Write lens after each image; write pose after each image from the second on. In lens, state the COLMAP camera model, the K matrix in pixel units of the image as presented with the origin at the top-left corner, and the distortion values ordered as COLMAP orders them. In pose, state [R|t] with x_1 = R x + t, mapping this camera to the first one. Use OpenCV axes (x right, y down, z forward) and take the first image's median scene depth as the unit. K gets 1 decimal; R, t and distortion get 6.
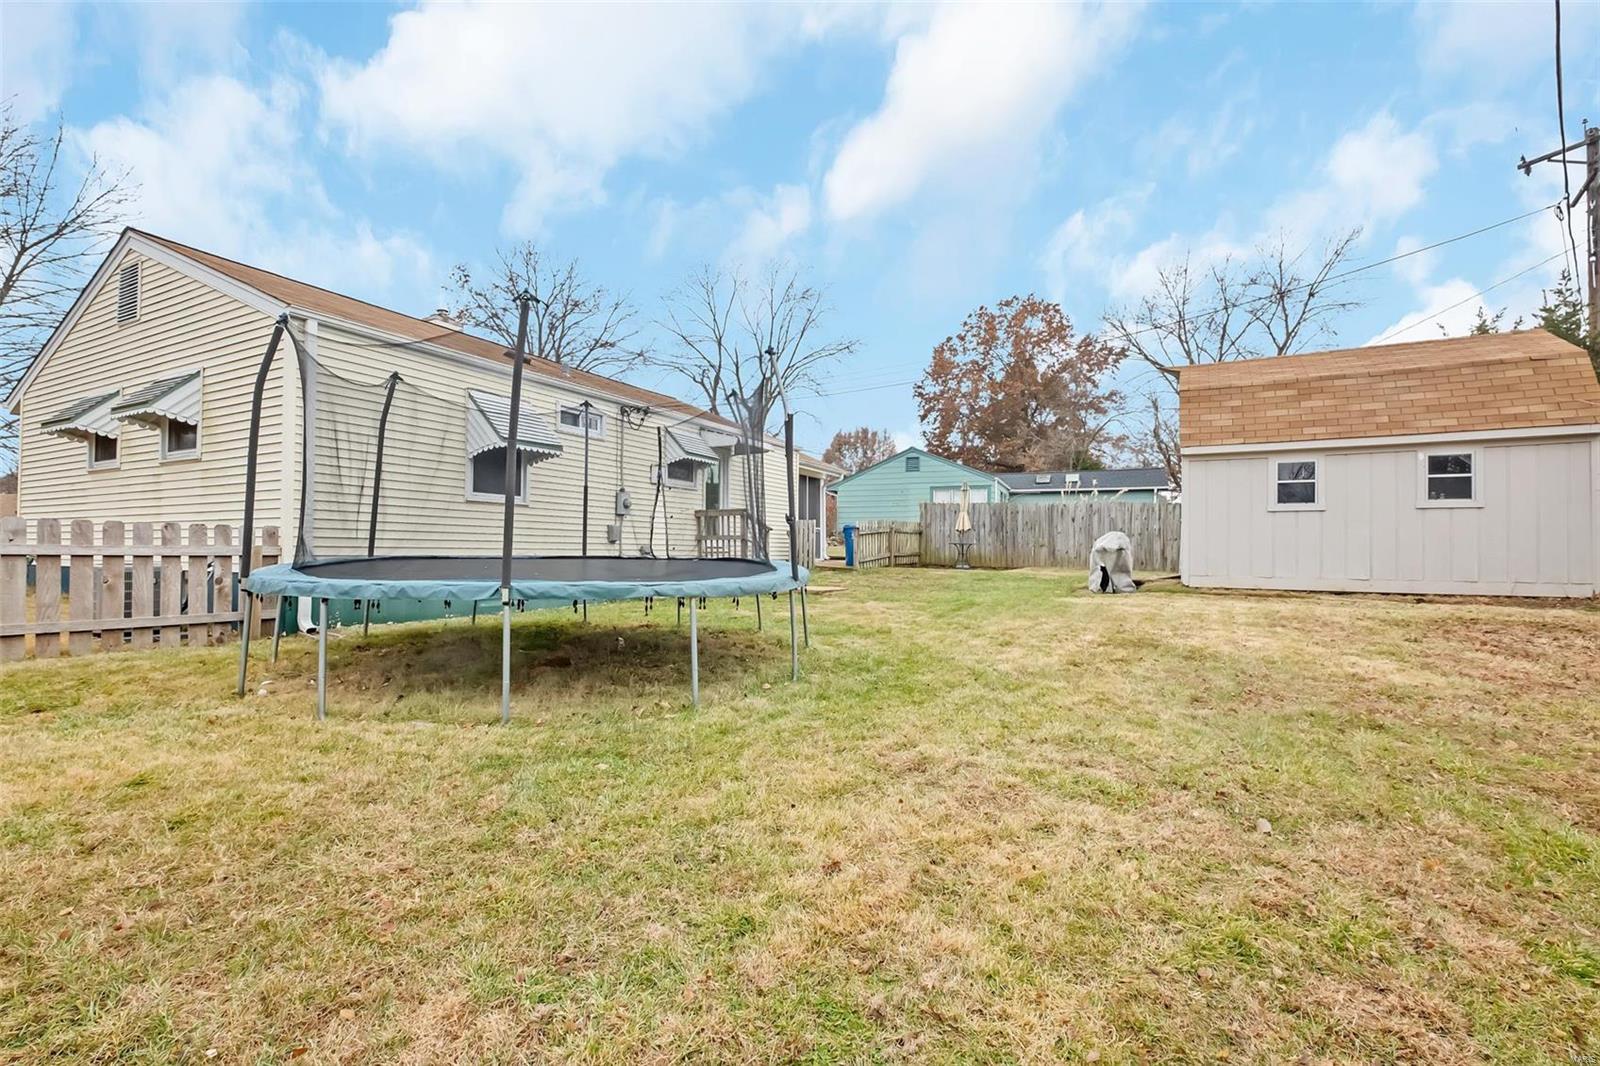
lens RADIAL K [[708.2, 0, 794.5], [0, 708.2, 528.4], [0, 0, 1]] dist [-0.000476, -0.000209]
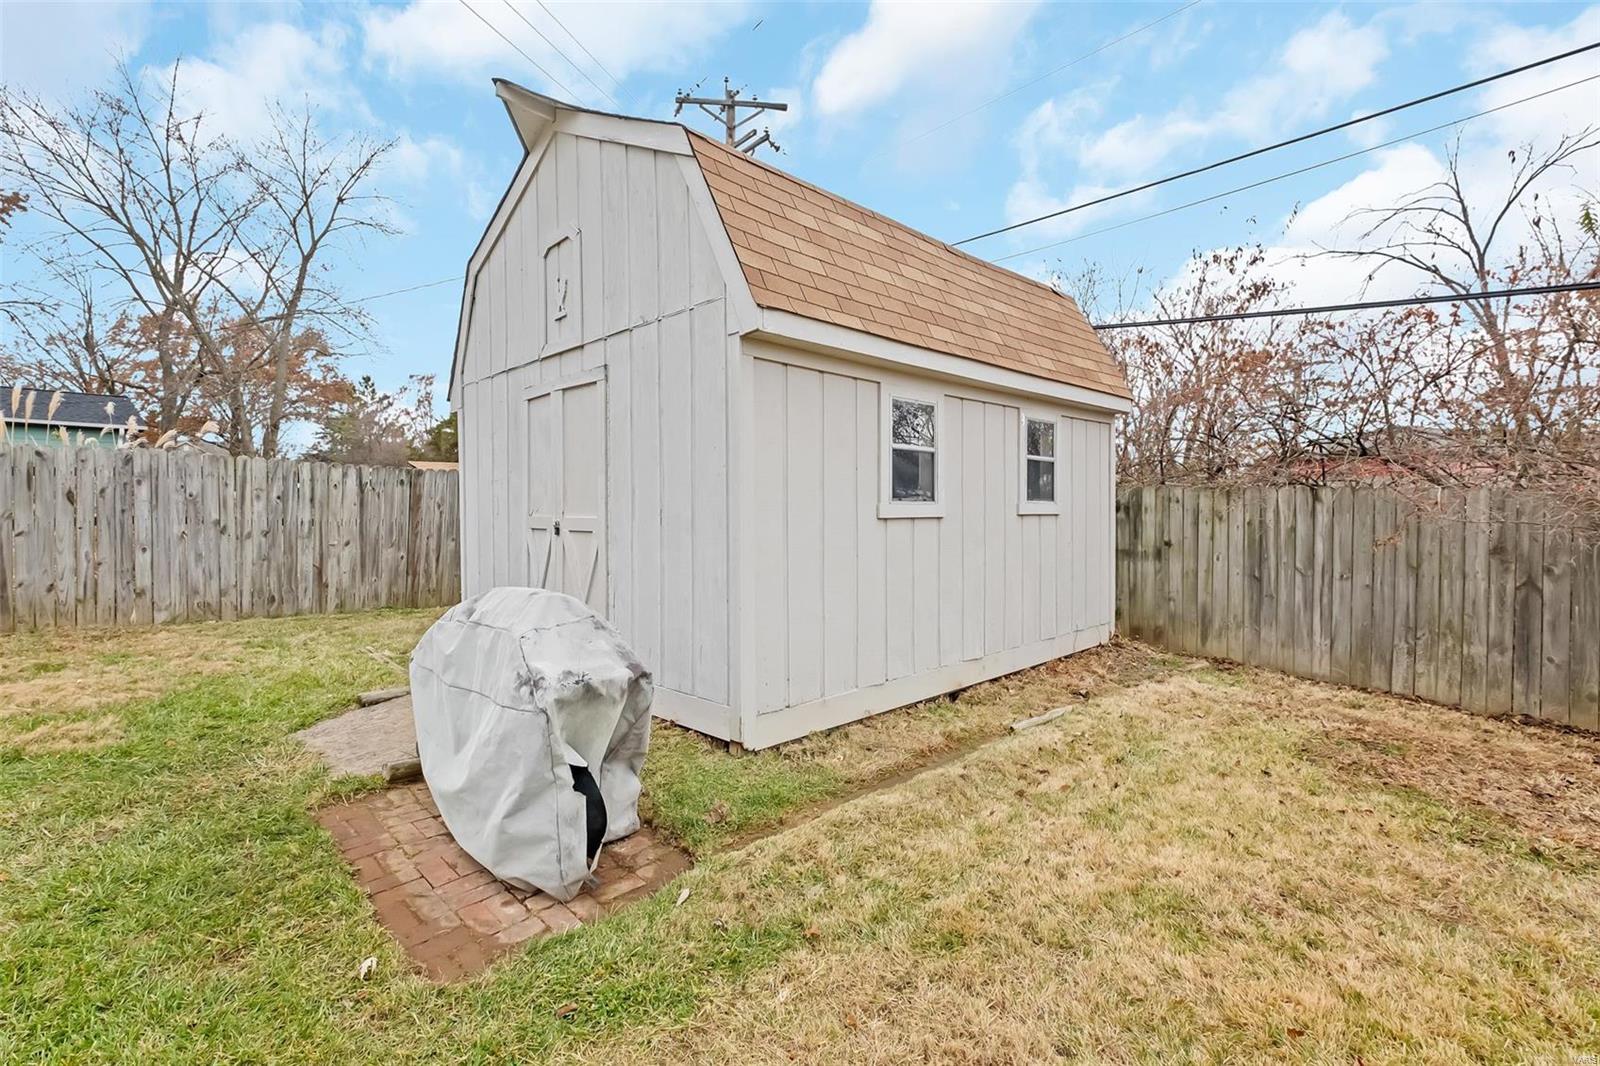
lens RADIAL K [[730.7, 0, 800.0], [0, 730.7, 533.0], [0, 0, 1]] dist [0.001879, 0.000006]
pose [[0.300804, -0.023307, 0.953401, 0.153056], [-0.025083, 0.999162, 0.032339, -0.014958], [-0.953356, -0.033642, 0.299968, 0.544508]]
